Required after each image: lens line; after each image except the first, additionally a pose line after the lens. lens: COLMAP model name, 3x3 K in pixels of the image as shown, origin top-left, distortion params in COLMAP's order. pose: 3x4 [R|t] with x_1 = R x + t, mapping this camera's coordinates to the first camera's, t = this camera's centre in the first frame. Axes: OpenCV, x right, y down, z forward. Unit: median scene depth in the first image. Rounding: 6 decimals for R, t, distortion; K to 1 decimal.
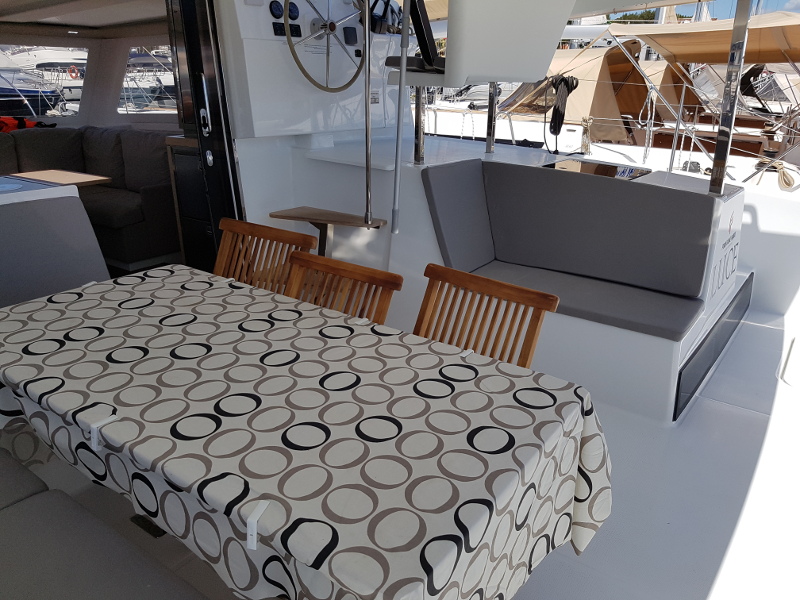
lens RADIAL K [[628.5, 0, 382.6], [0, 628.5, 315.0], [0, 0, 1]] dist [0.006677, -0.046414]
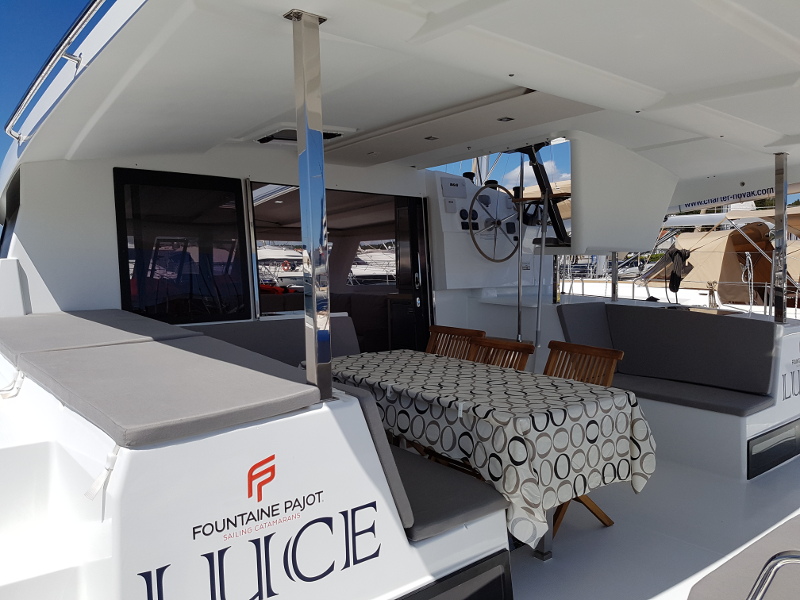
lens RADIAL K [[597.5, 0, 388.4], [0, 597.5, 327.8], [0, 0, 1]] dist [0.225590, -0.406190]
pose [[0.968188, 0.006402, -0.250144, 0.035024], [-0.071514, 0.965056, -0.252097, 0.208852], [0.239789, 0.261966, 0.934813, -0.439967]]
